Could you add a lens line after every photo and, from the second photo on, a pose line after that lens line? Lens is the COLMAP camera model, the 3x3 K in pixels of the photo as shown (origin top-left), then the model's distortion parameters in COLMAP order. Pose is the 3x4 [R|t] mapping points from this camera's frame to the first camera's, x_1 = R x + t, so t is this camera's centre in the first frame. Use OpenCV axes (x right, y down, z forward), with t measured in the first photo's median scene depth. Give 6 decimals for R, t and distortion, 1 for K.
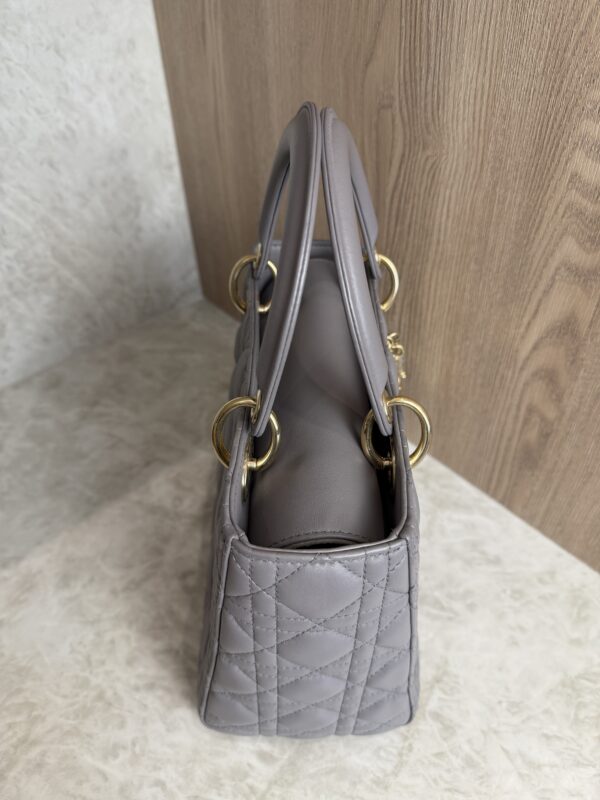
lens RADIAL K [[587.1, 0, 299.9], [0, 587.1, 399.0], [0, 0, 1]] dist [-0.028162, 0.000680]
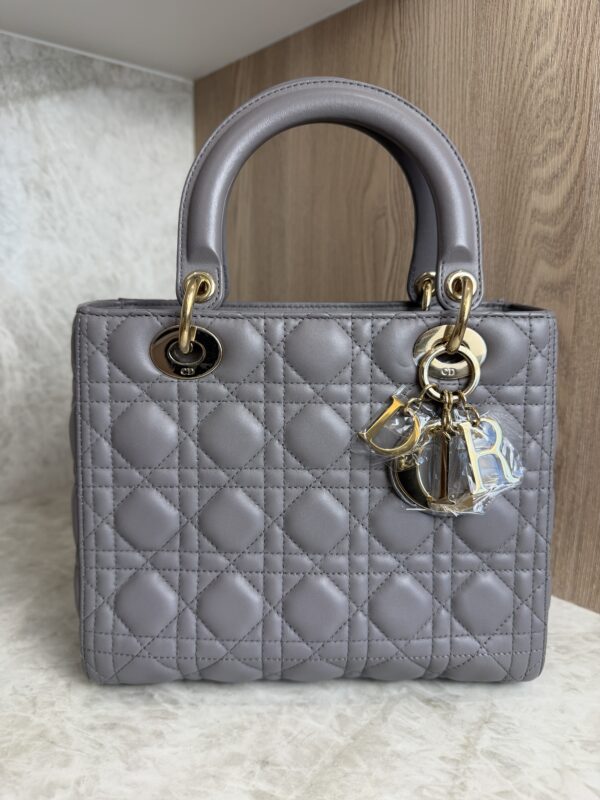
lens RADIAL K [[587.1, 0, 306.1], [0, 587.1, 402.1], [0, 0, 1]] dist [-0.028162, 0.000680]
pose [[0.998847, 0.035874, 0.031892, -0.042500], [-0.013747, 0.850371, -0.526004, 0.522877], [-0.045989, 0.524959, 0.849884, 0.126205]]
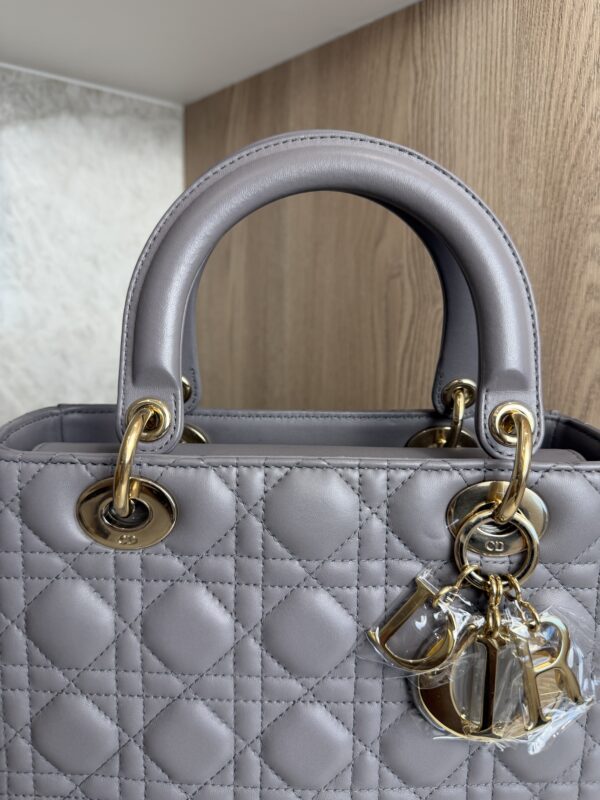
lens RADIAL K [[587.1, 0, 306.5], [0, 587.1, 396.7], [0, 0, 1]] dist [-0.028162, 0.000680]
pose [[0.998645, 0.048104, 0.019846, -0.026079], [-0.029632, 0.839195, -0.543023, 0.274879], [-0.042776, 0.541699, 0.839483, 0.220275]]
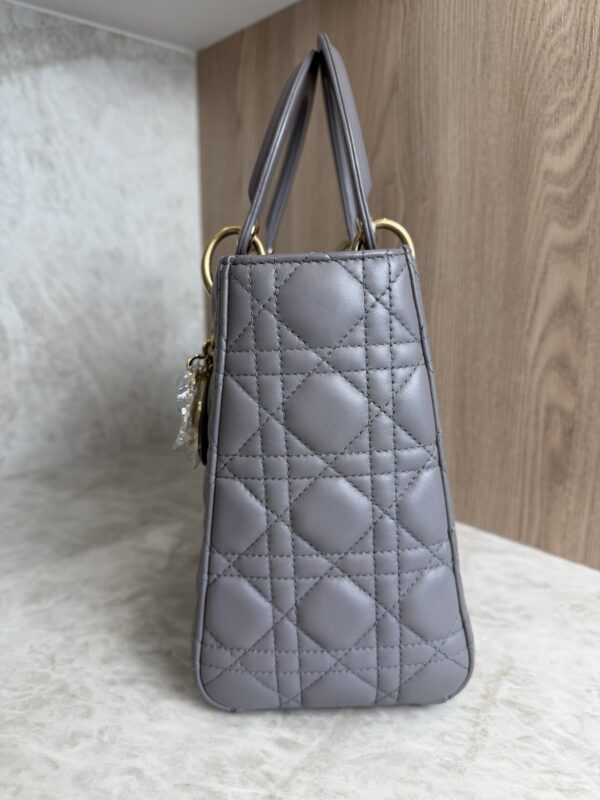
lens RADIAL K [[587.1, 0, 306.5], [0, 587.1, 403.2], [0, 0, 1]] dist [-0.028162, 0.000680]
pose [[0.998816, 0.029755, 0.038493, -0.067994], [-0.005919, 0.859621, -0.510899, 0.562574], [-0.048291, 0.510066, 0.858779, 0.154019]]
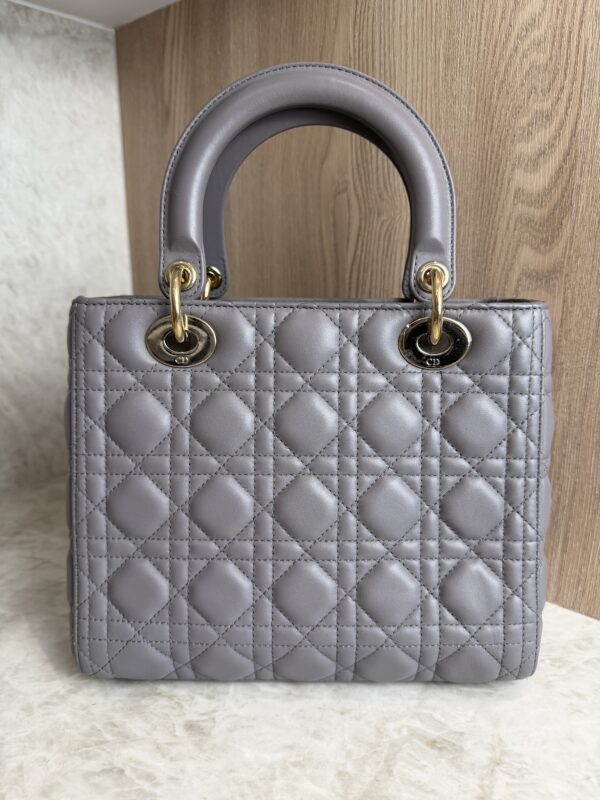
lens RADIAL K [[587.1, 0, 304.5], [0, 587.1, 401.1], [0, 0, 1]] dist [-0.028162, 0.000680]
pose [[0.988360, -0.005896, 0.152017, -0.102880], [0.077038, 0.881052, -0.466704, 0.398477], [-0.131183, 0.472983, 0.871251, 0.193150]]
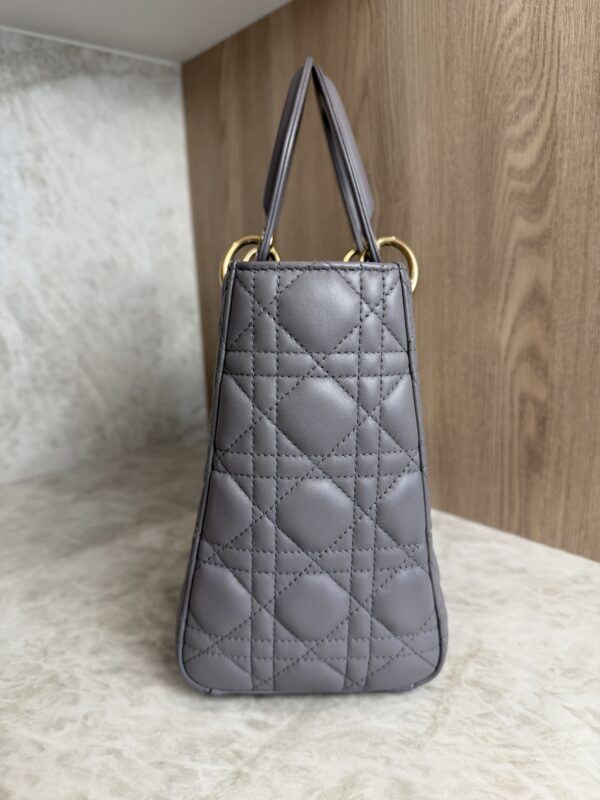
lens RADIAL K [[587.1, 0, 306.2], [0, 587.1, 399.4], [0, 0, 1]] dist [-0.028162, 0.000680]
pose [[0.999935, -0.006751, 0.009165, 0.000333], [0.010489, 0.859307, -0.511353, 0.580228], [-0.004423, 0.511416, 0.859322, 0.115609]]
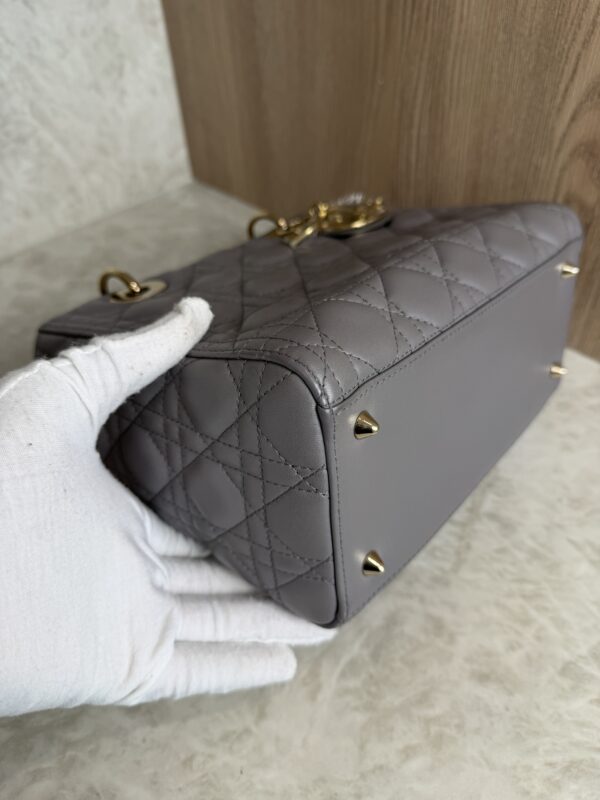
lens RADIAL K [[587.1, 0, 309.2], [0, 587.1, 395.8], [0, 0, 1]] dist [-0.028162, 0.000680]
pose [[0.997773, -0.051888, 0.041911, -0.073560], [0.051442, 0.998608, 0.011647, 0.313770], [-0.042457, -0.009465, 0.999053, 0.099545]]
